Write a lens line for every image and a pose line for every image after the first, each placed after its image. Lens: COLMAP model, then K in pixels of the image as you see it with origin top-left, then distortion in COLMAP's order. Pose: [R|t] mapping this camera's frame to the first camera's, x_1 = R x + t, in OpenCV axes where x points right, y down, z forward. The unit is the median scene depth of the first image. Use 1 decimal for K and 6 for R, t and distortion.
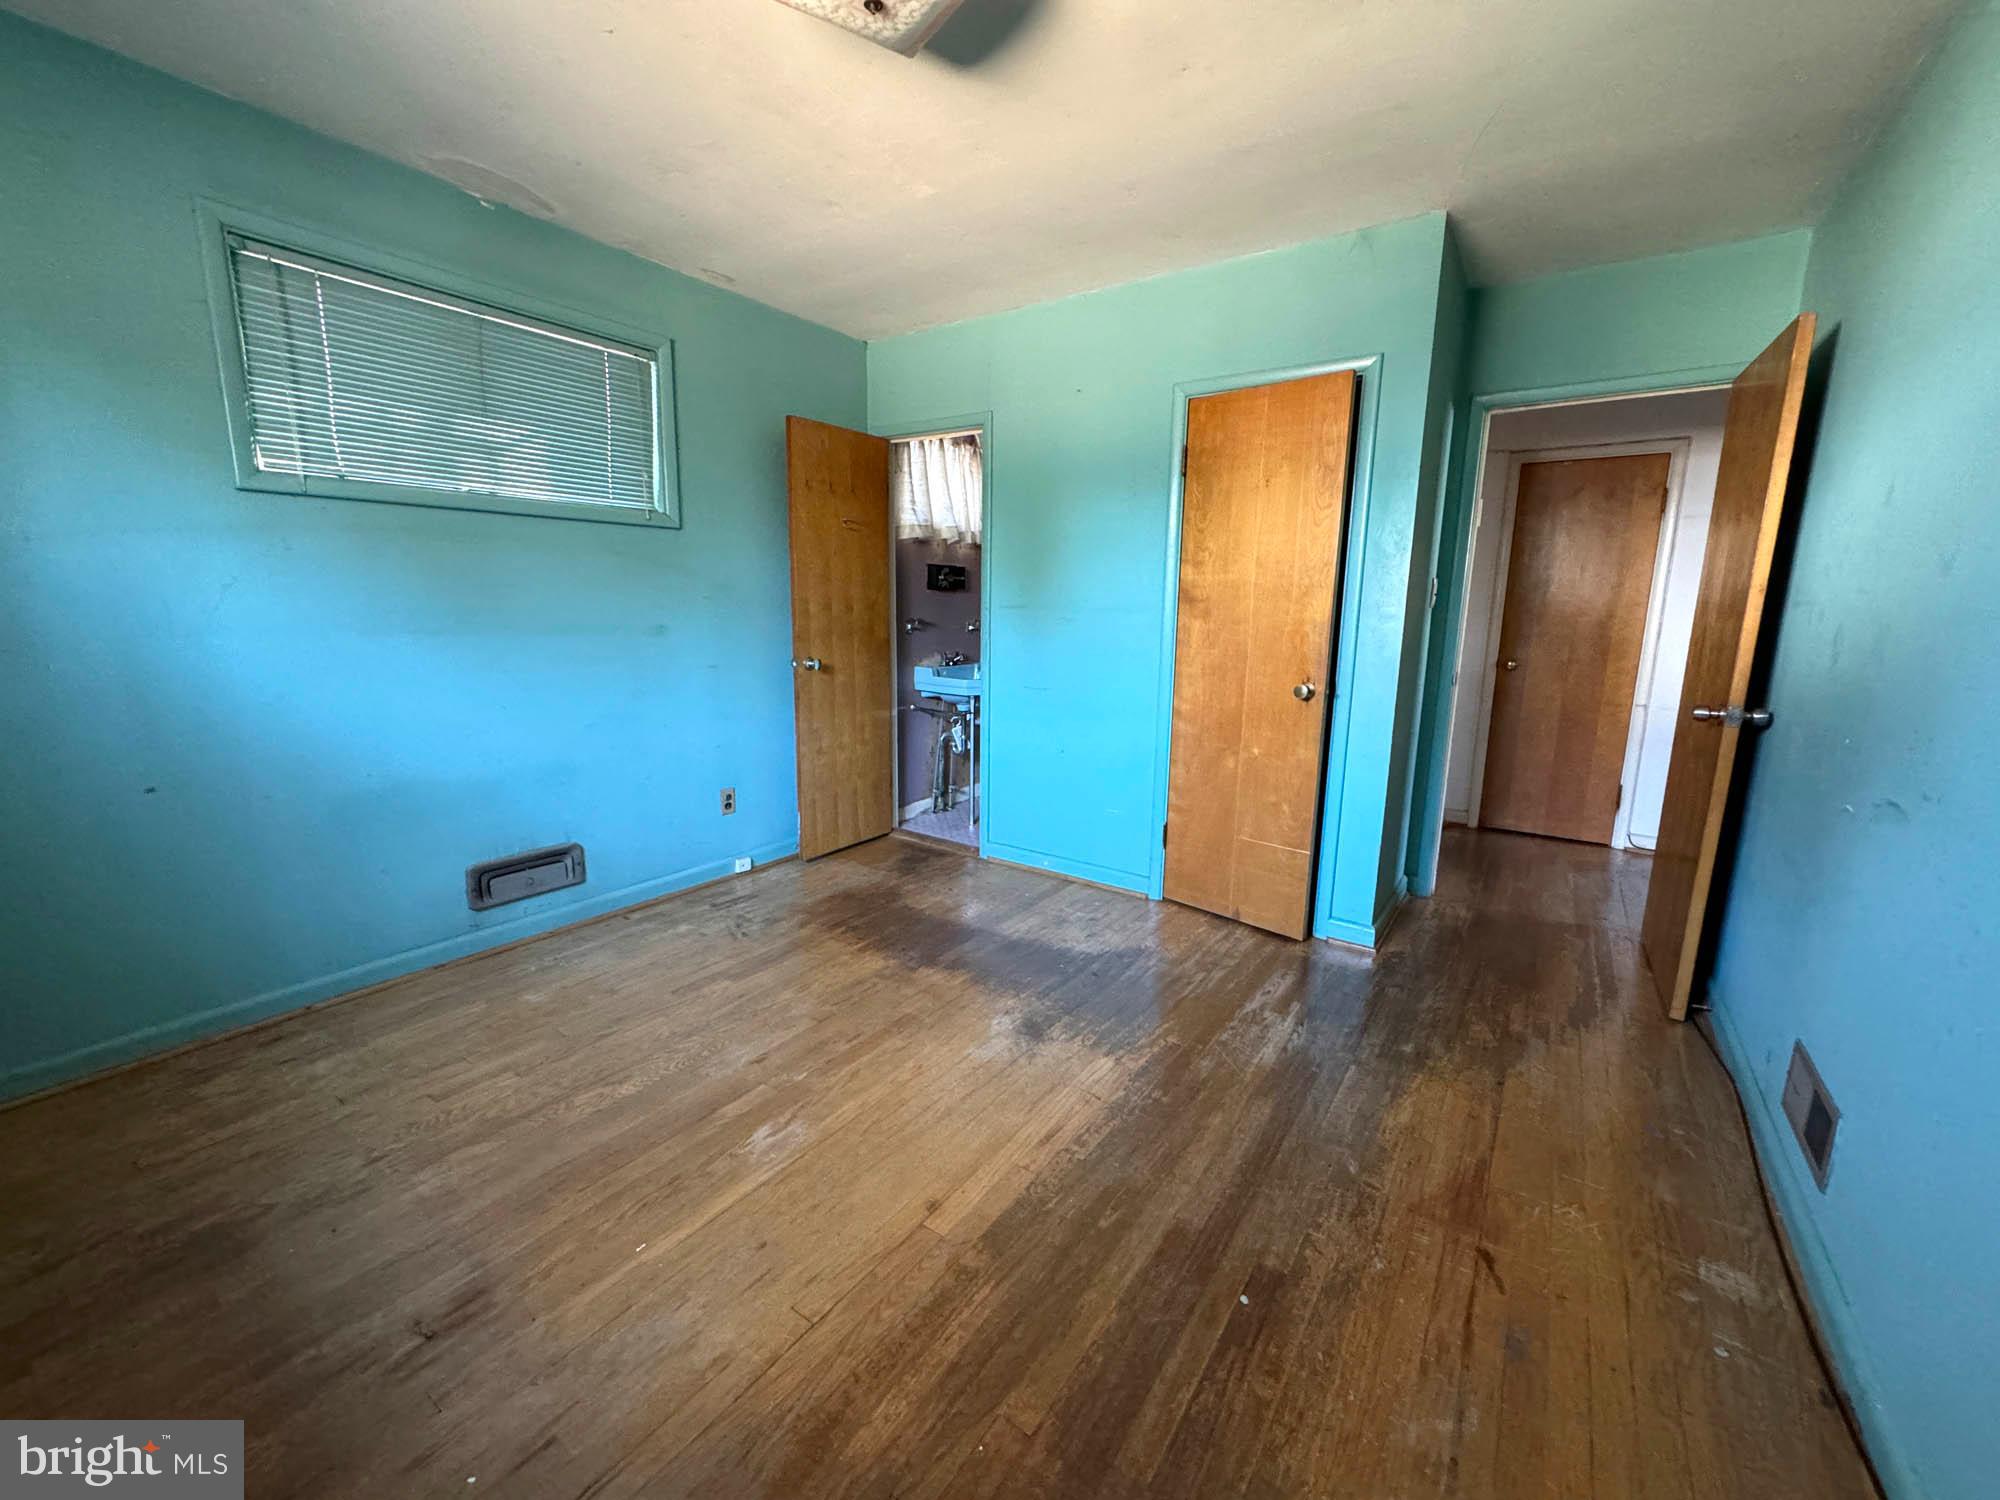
lens RADIAL K [[803.3, 0, 997.8], [0, 803.3, 750.0], [0, 0, 1]] dist [-0.001609, 0.000215]
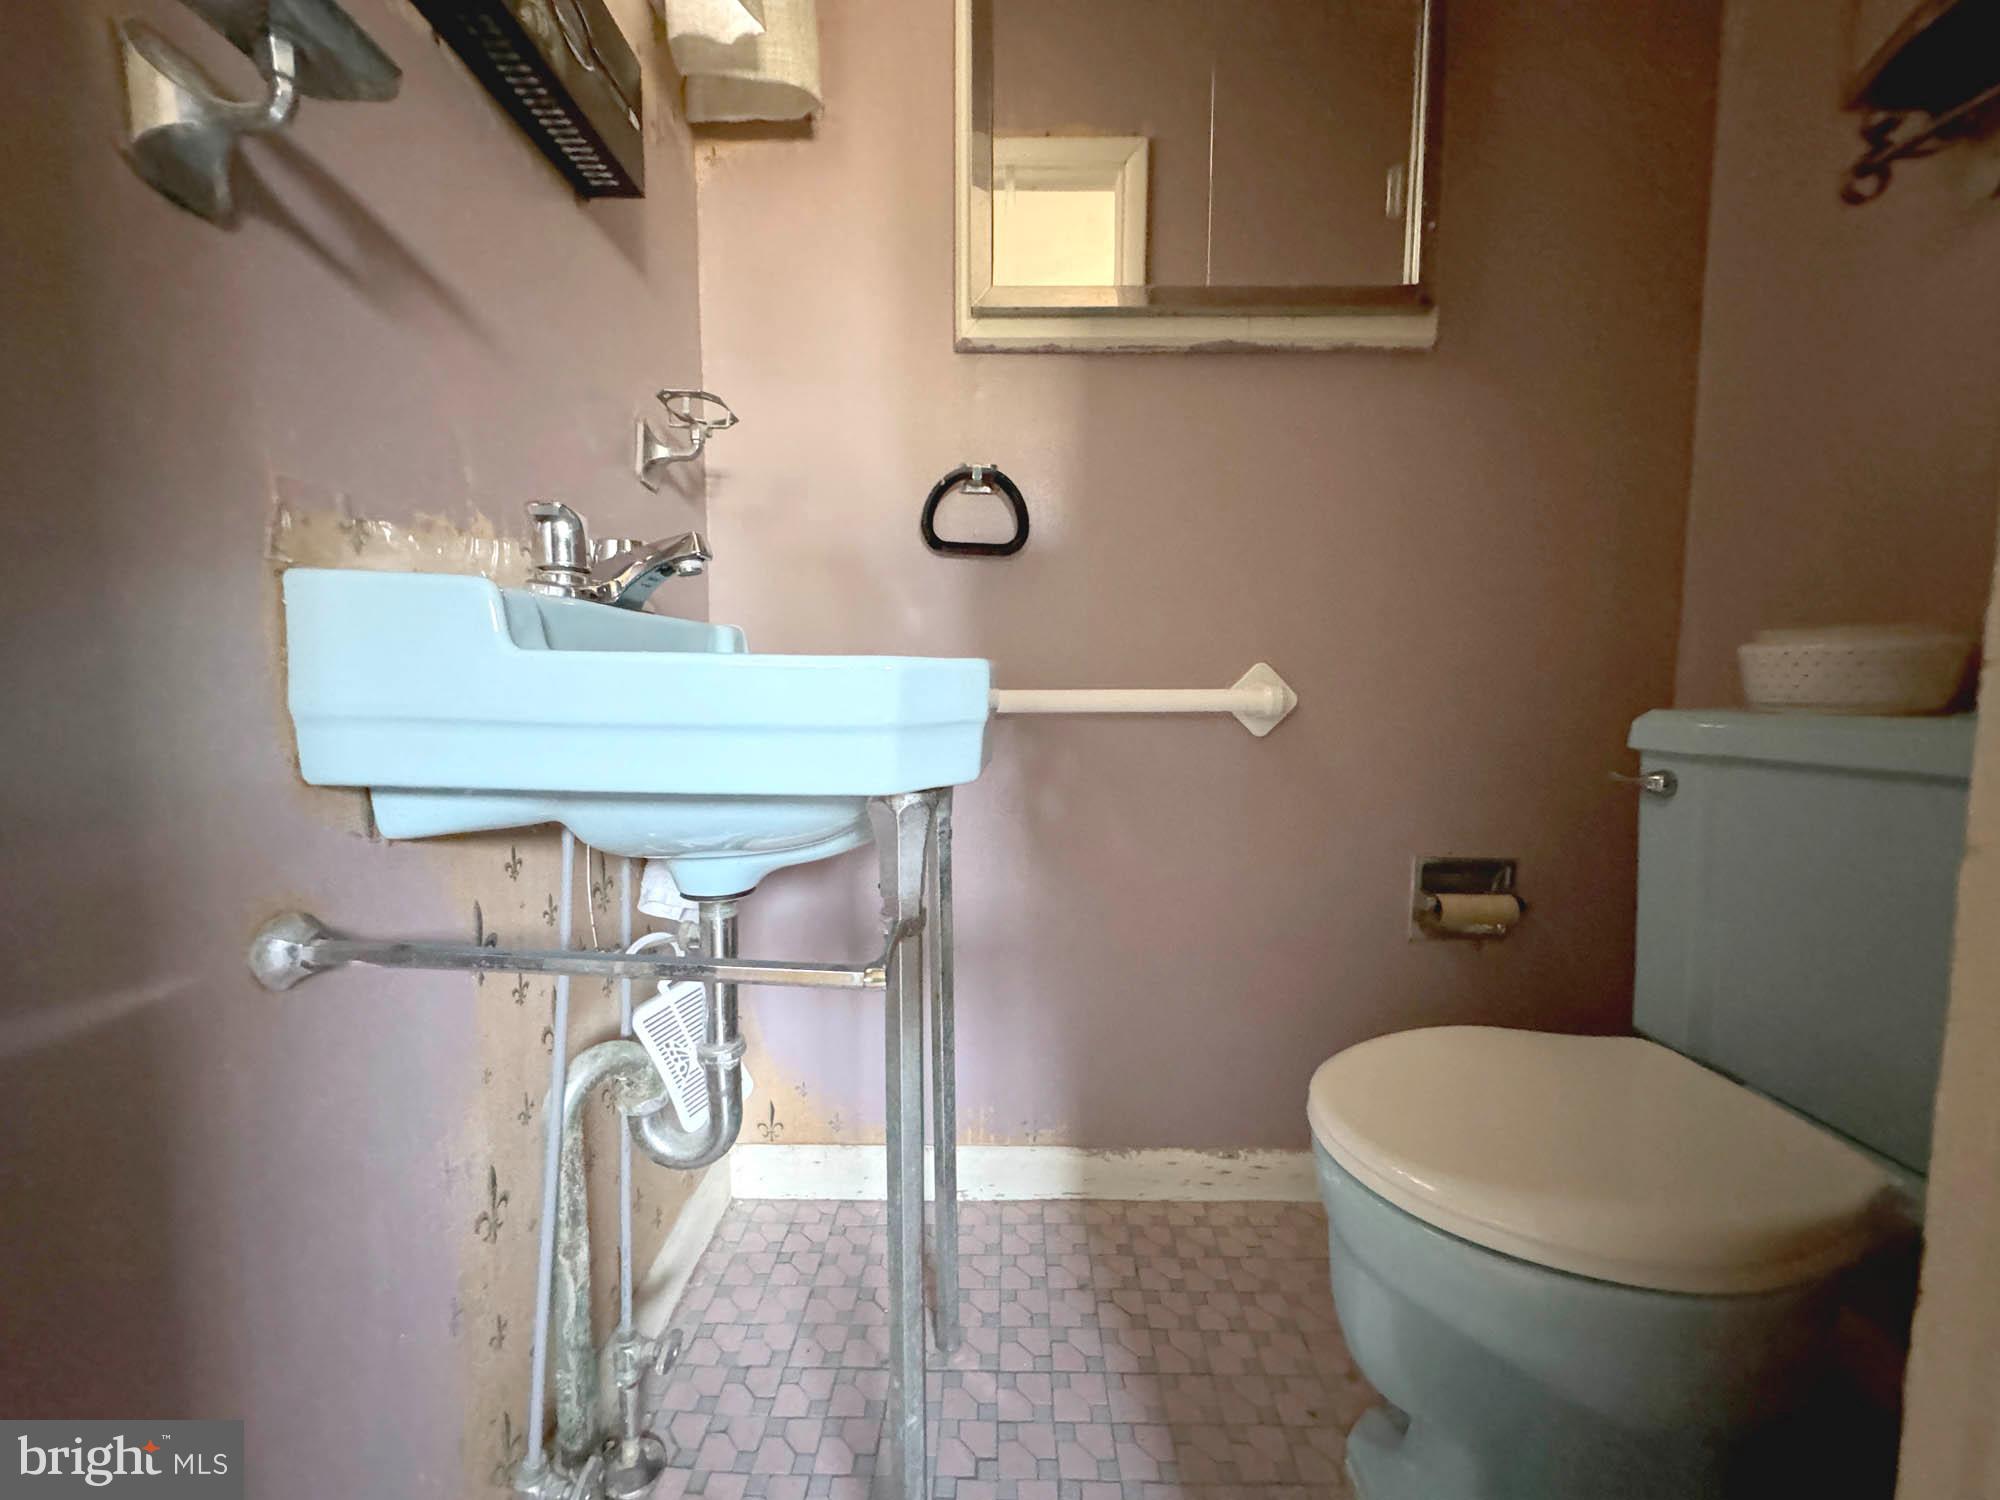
lens RADIAL K [[803.3, 0, 996.0], [0, 803.3, 751.9], [0, 0, 1]] dist [-0.001609, 0.000215]
pose [[0.823128, -0.054540, 0.565231, -0.085268], [0.109646, 0.991911, -0.063962, -0.059741], [-0.557170, 0.114624, 0.822449, 0.836684]]
